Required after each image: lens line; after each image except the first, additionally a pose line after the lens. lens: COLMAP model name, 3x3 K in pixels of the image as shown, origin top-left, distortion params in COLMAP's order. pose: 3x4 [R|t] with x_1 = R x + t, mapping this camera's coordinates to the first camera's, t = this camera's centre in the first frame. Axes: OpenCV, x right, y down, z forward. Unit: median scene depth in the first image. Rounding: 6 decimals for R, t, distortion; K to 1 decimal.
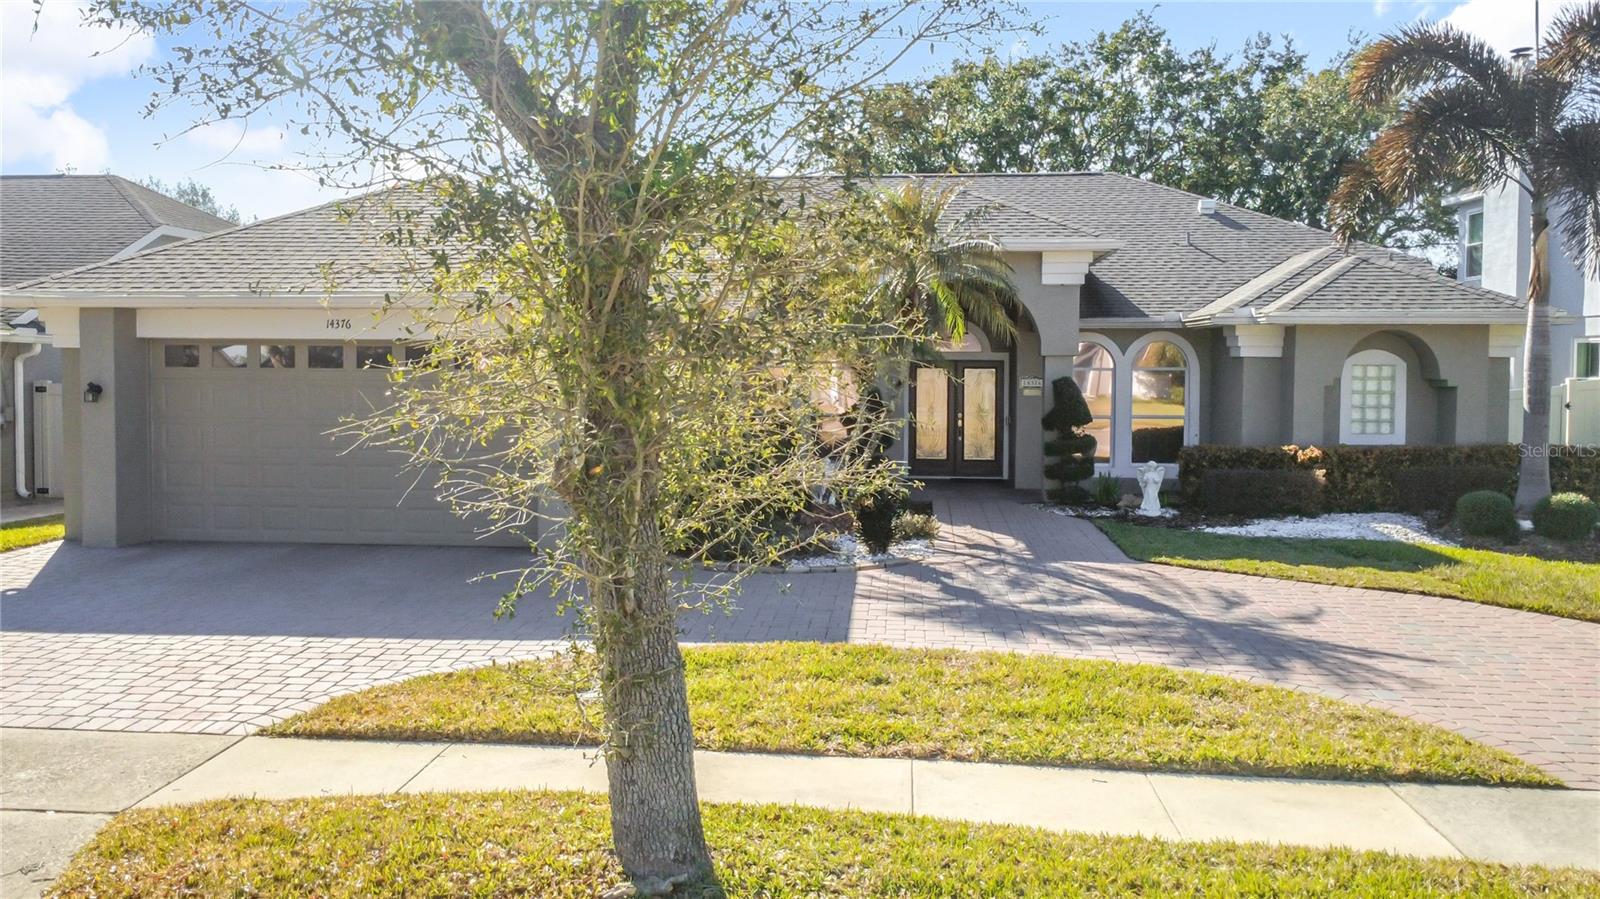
lens RADIAL K [[1223.1, 0, 784.9], [0, 1223.1, 450.2], [0, 0, 1]] dist [-0.000875, -0.006490]
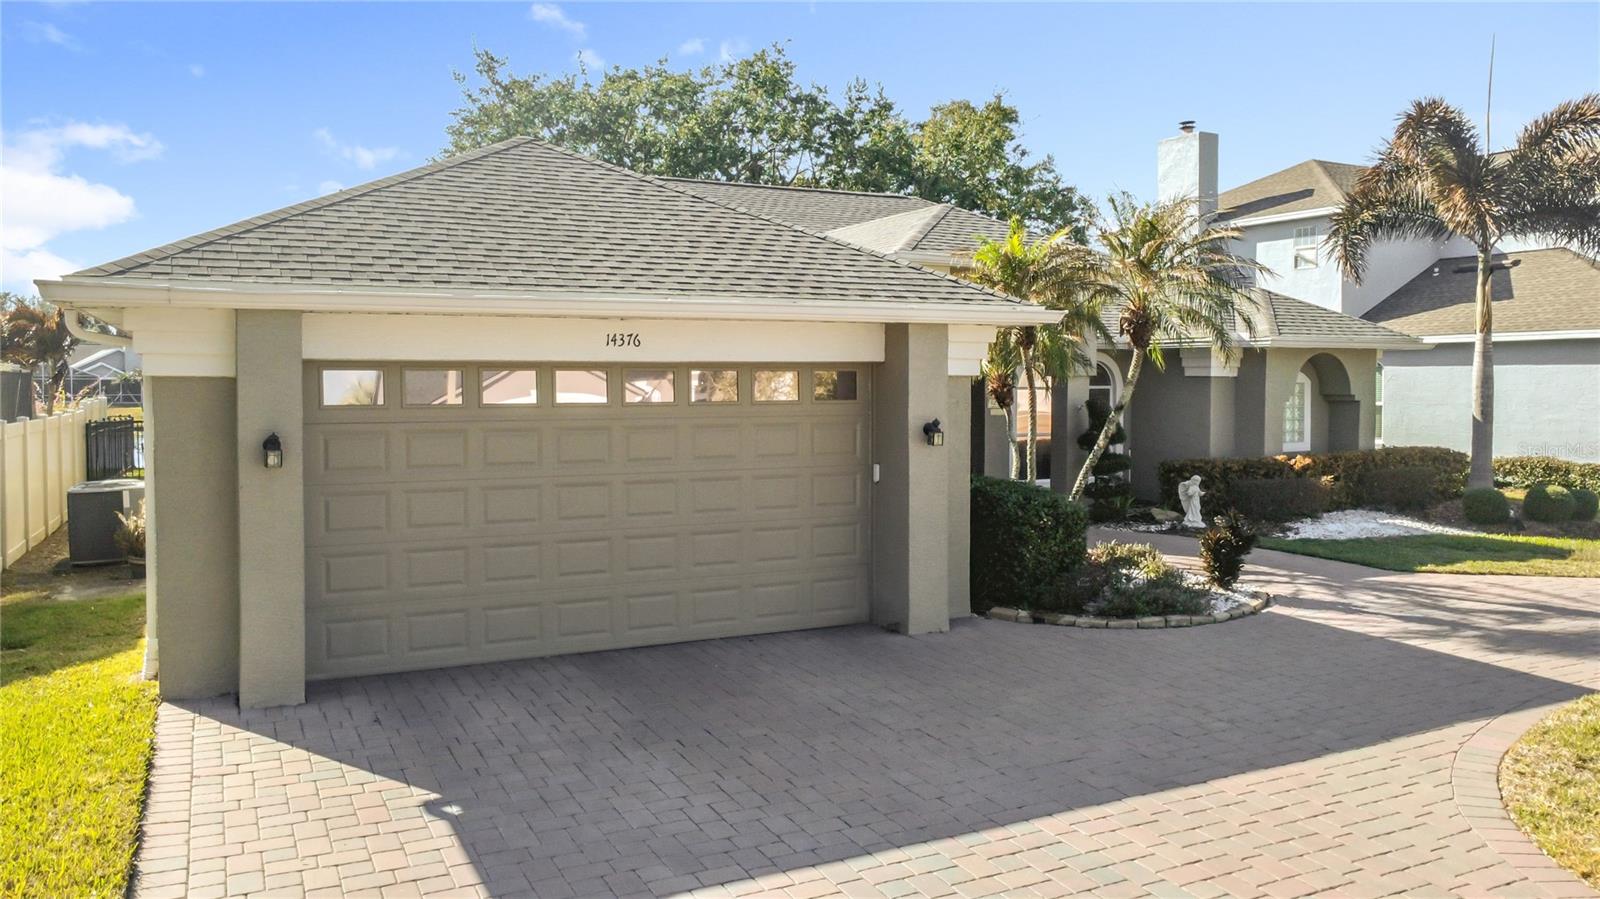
lens RADIAL K [[1212.5, 0, 800.8], [0, 1212.5, 387.5], [0, 0, 1]] dist [0.001816, -0.000265]
pose [[0.842970, -0.009212, 0.537882, -0.566988], [0.042538, 0.997864, -0.049576, -0.030469], [-0.536276, 0.064672, 0.841561, 0.308521]]
